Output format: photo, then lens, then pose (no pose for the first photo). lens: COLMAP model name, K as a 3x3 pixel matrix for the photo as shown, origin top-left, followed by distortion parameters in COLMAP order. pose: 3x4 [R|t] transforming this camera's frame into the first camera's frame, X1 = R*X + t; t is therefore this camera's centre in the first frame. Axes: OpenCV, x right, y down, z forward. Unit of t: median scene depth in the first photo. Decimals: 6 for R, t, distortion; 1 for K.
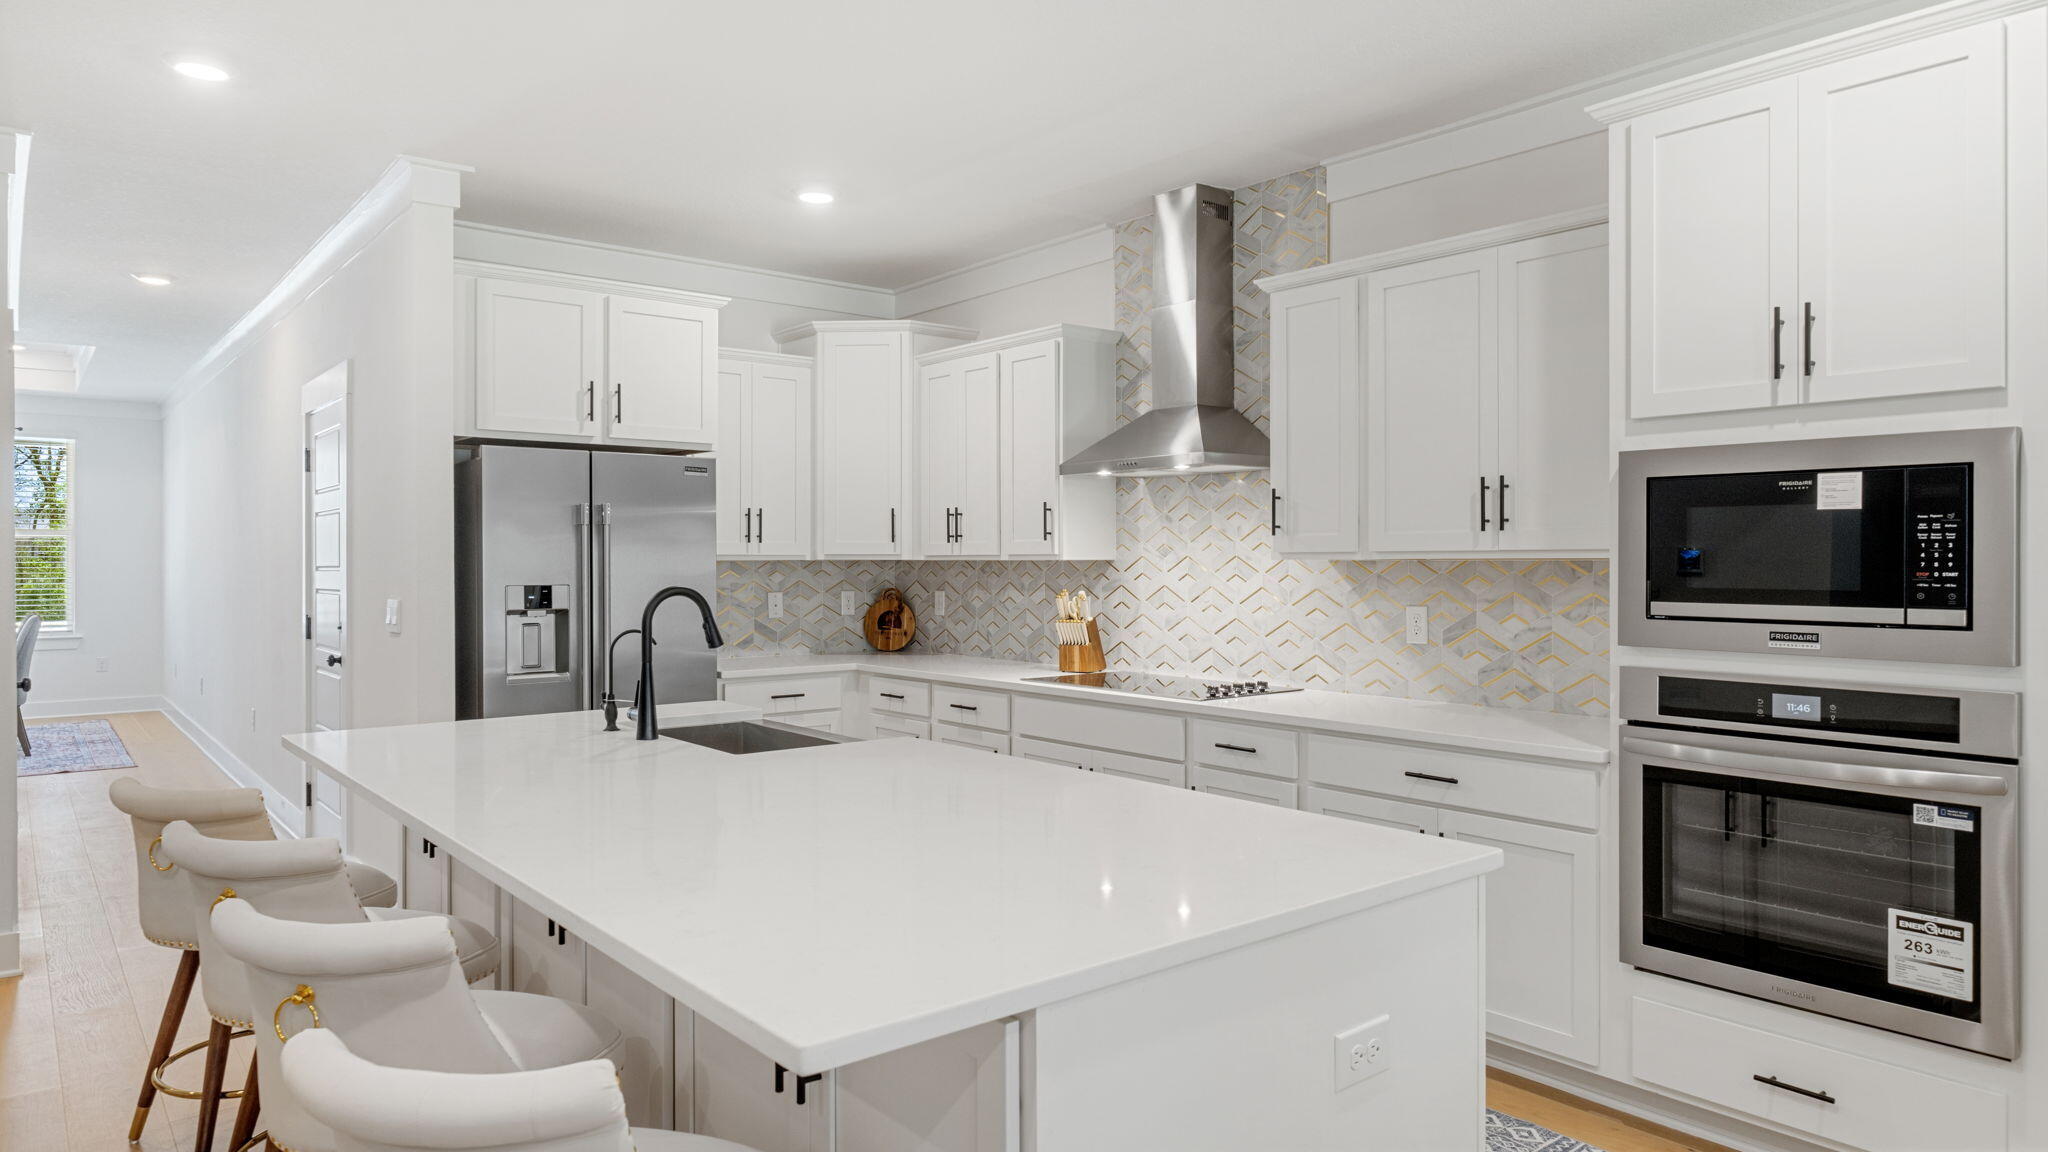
lens RADIAL K [[1255.5, 0, 1025.6], [0, 1255.5, 562.8], [0, 0, 1]] dist [-0.005584, -0.002454]
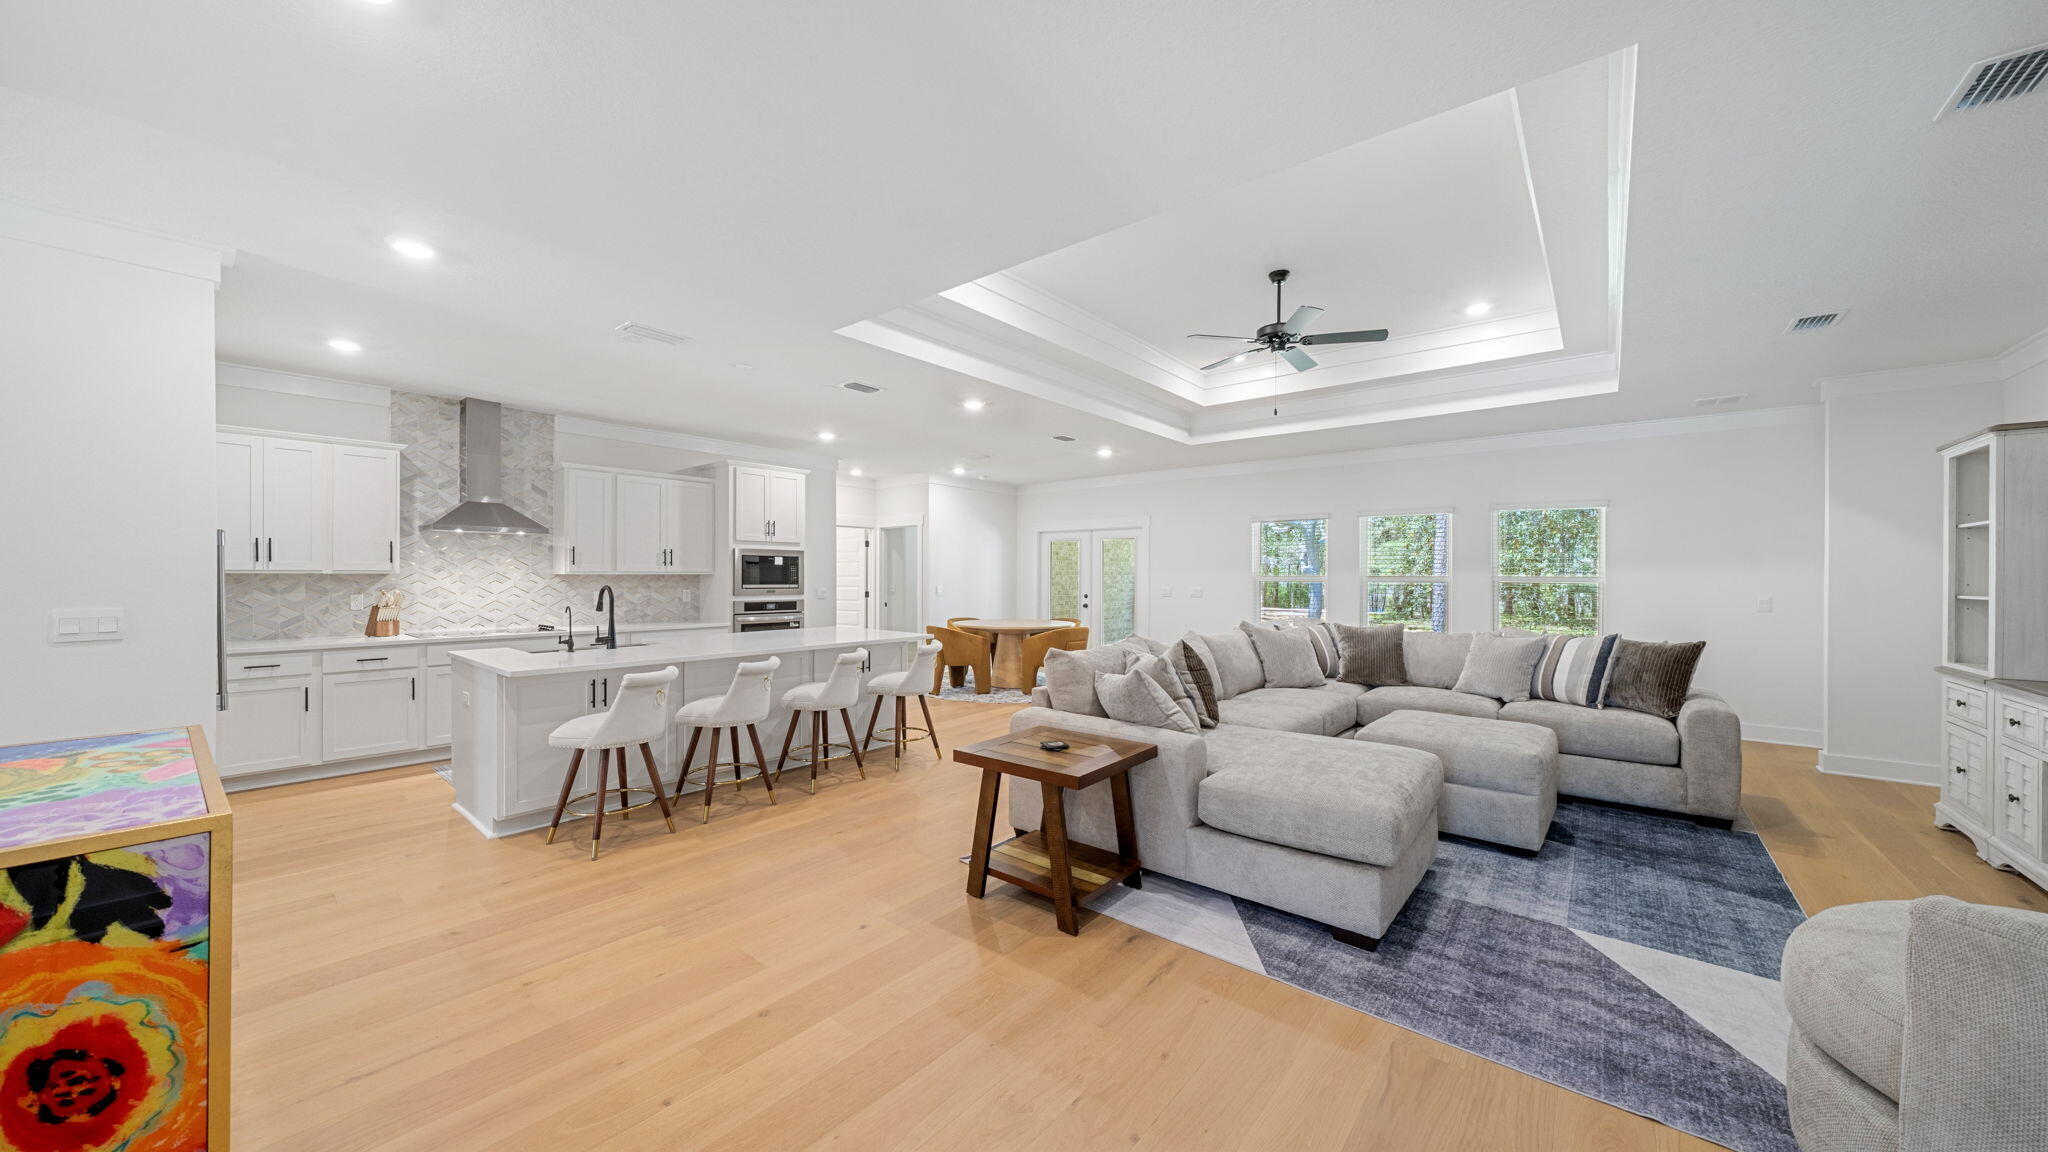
lens RADIAL K [[704.9, 0, 1017.8], [0, 704.9, 574.3], [0, 0, 1]] dist [-0.002024, -0.000190]
pose [[-0.185905, 0.000743, 0.982567, -2.093804], [-0.001663, 0.999998, -0.001070, -0.003105], [-0.982566, -0.001833, -0.185904, 0.567202]]
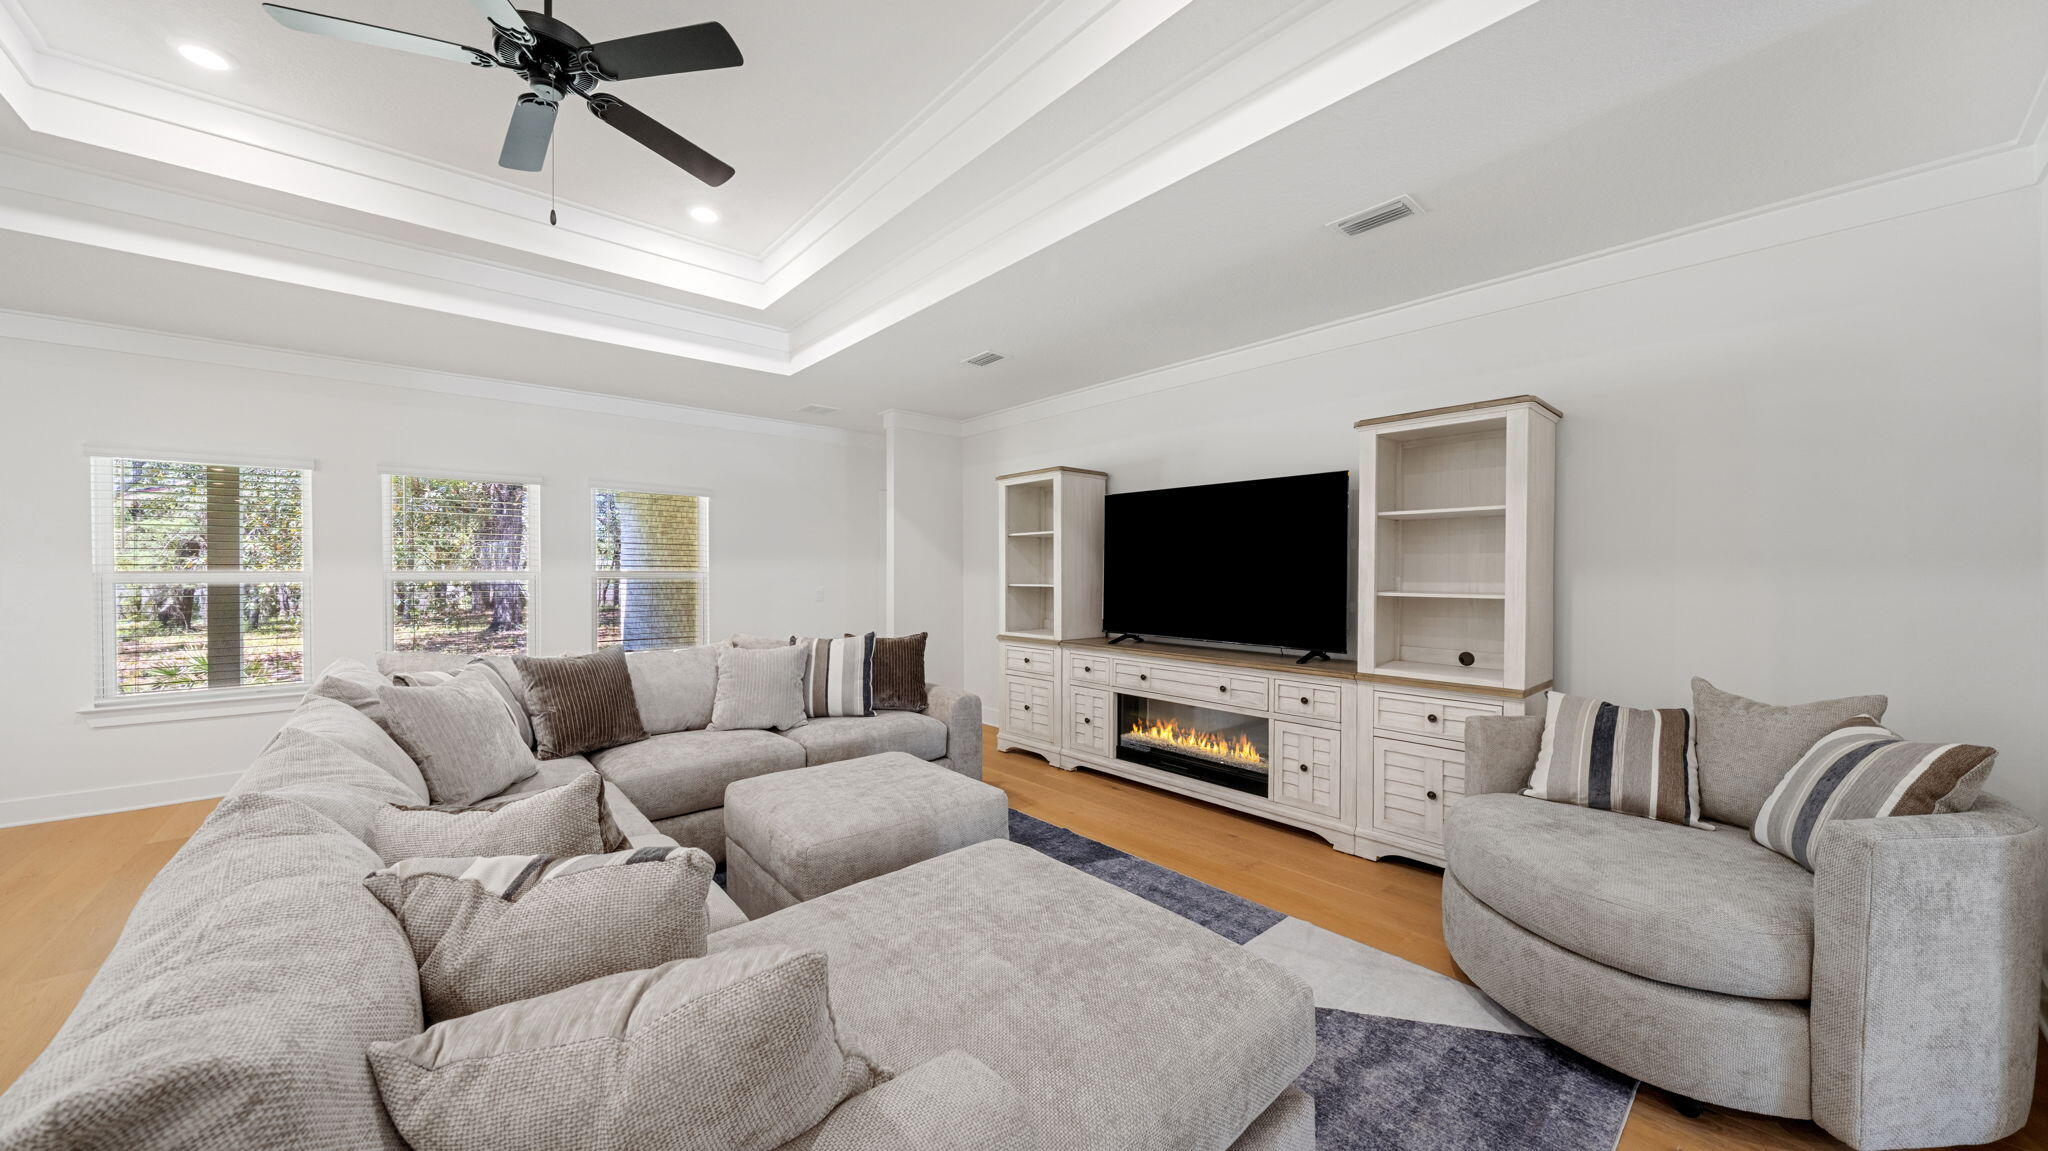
lens RADIAL K [[704.9, 0, 1017.8], [0, 704.9, 573.8], [0, 0, 1]] dist [-0.002024, -0.000190]
pose [[-0.999452, 0.000142, -0.033104, -1.045259], [-0.000039, 0.999985, 0.005468, -0.004736], [0.033105, 0.005466, -0.999437, 0.449063]]
